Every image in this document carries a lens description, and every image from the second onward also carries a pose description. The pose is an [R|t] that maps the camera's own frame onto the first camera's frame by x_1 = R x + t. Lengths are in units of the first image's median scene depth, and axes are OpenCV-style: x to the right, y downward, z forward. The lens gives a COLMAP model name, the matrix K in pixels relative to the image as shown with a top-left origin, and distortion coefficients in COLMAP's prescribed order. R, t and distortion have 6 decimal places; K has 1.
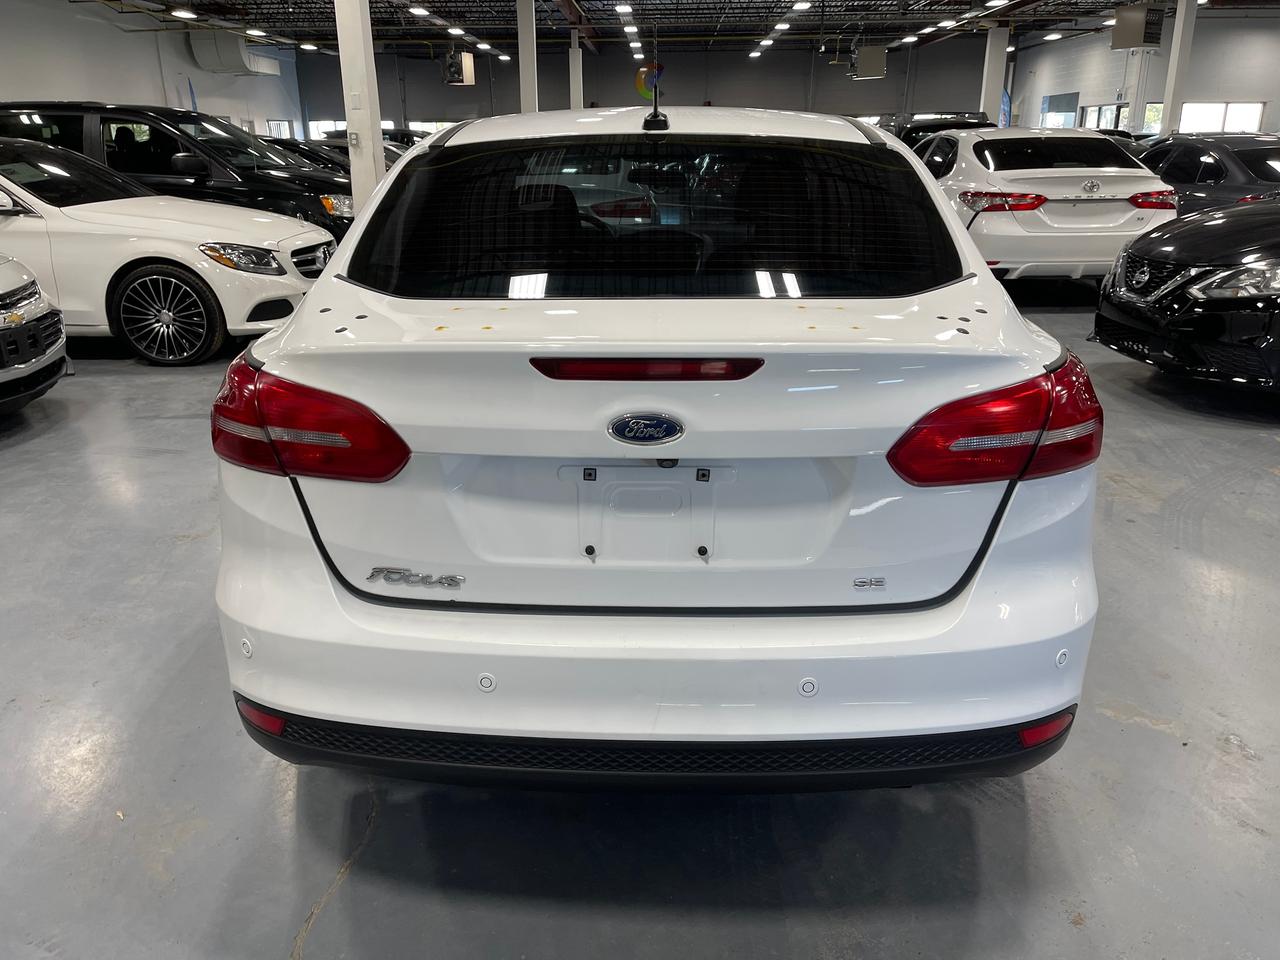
lens RADIAL K [[965.1, 0, 640.0], [0, 965.1, 480.0], [0, 0, 1]] dist [0.072055, -0.087446]
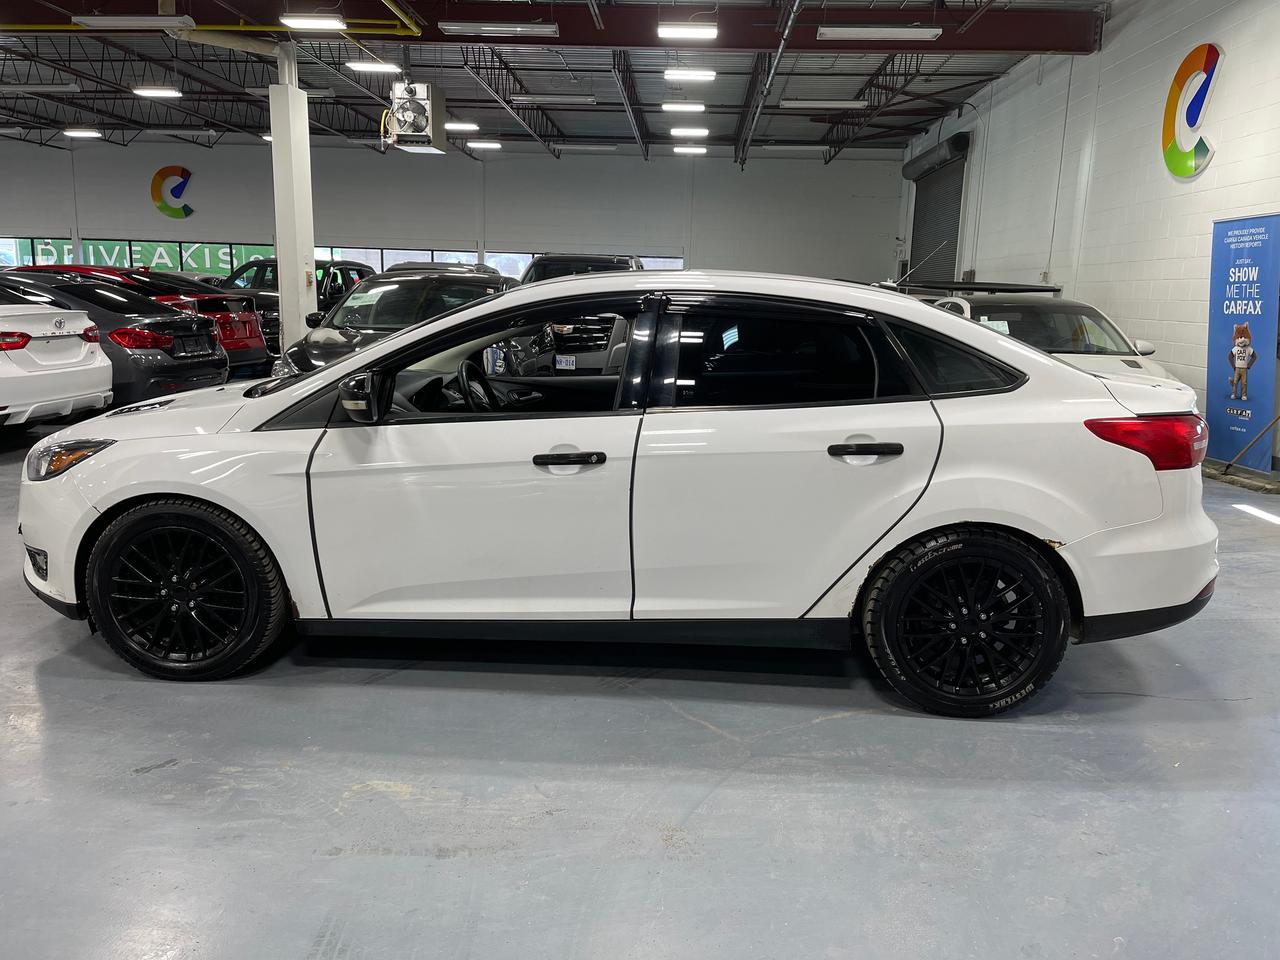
lens RADIAL K [[951.7, 0, 640.0], [0, 951.7, 480.0], [0, 0, 1]] dist [0.004779, -0.000871]
pose [[0.032063, -0.184204, 0.982365, -1.043398], [0.299882, 0.939360, 0.166353, -0.286759], [-0.953437, 0.289260, 0.085358, 0.857509]]
